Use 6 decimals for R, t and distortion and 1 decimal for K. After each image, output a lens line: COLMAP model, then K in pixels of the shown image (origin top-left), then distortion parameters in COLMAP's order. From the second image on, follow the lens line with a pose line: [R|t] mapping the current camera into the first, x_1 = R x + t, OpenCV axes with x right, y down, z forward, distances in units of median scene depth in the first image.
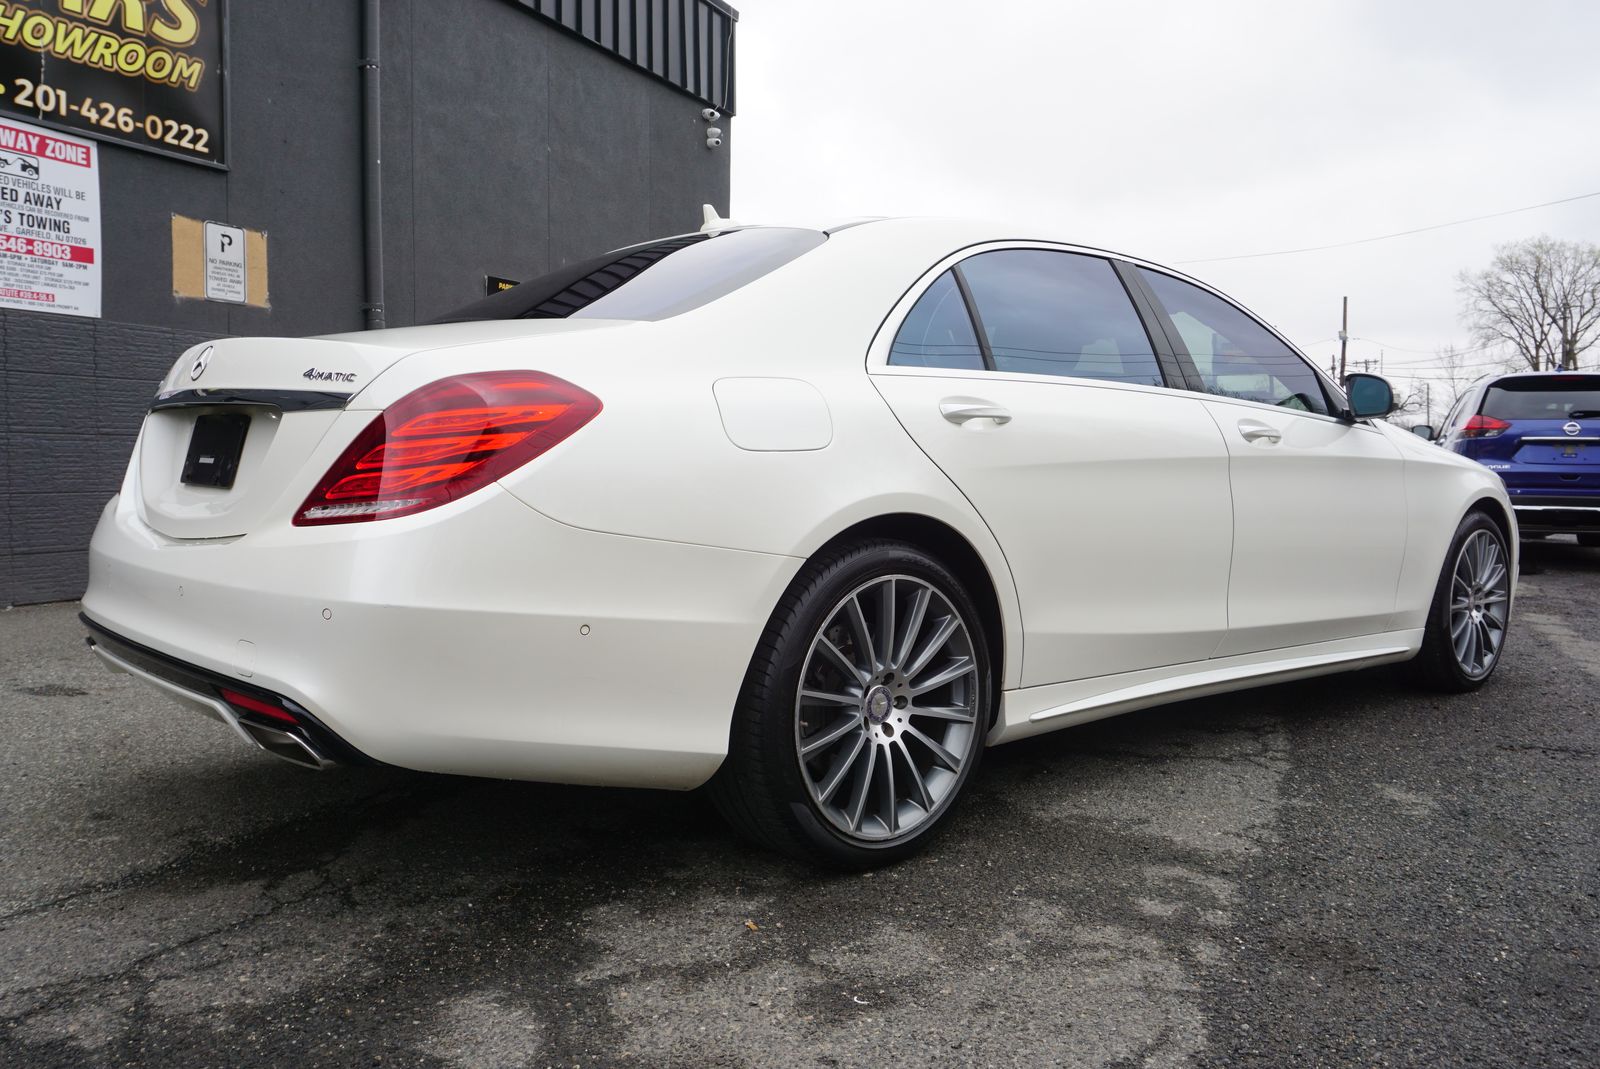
lens RADIAL K [[1263.0, 0, 800.6], [0, 1263.0, 529.5], [0, 0, 1]] dist [-0.018156, 0.013273]
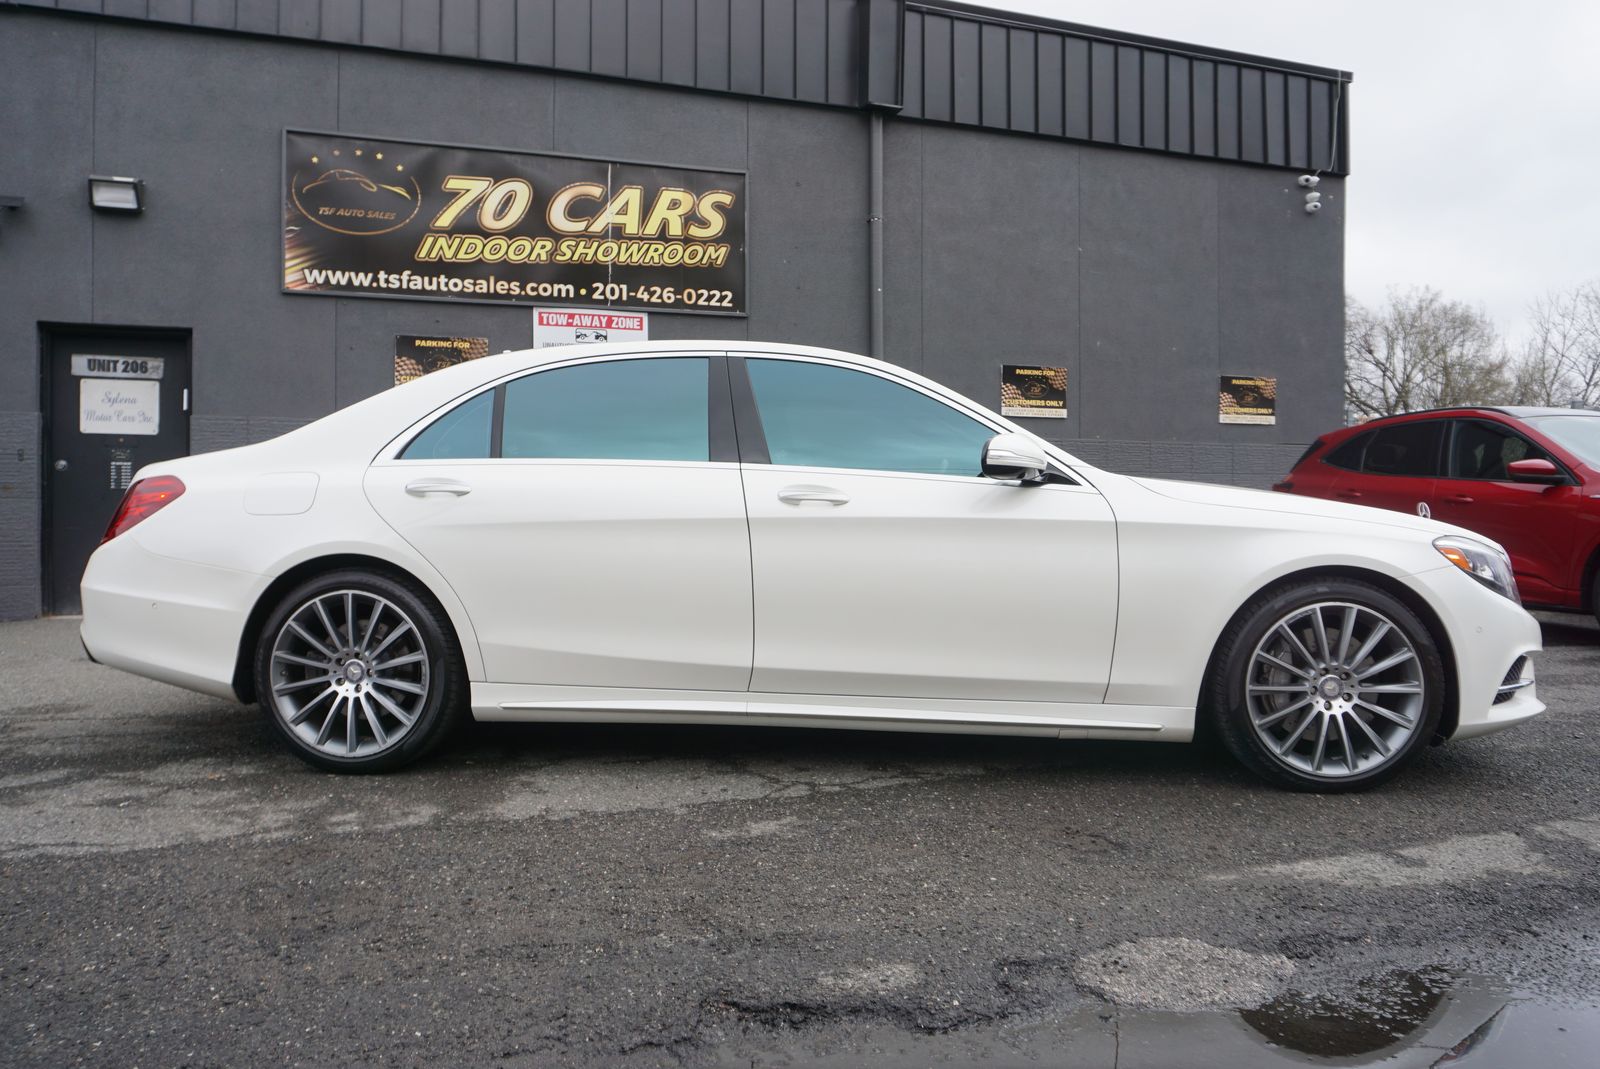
lens RADIAL K [[1154.3, 0, 800.0], [0, 1154.3, 534.3], [0, 0, 1]] dist [-0.043416, 0.002939]
pose [[0.707261, 0.011465, -0.706859, 0.579492], [-0.040298, 0.998897, -0.024119, -0.009180], [0.705803, 0.045543, 0.706943, 0.141316]]
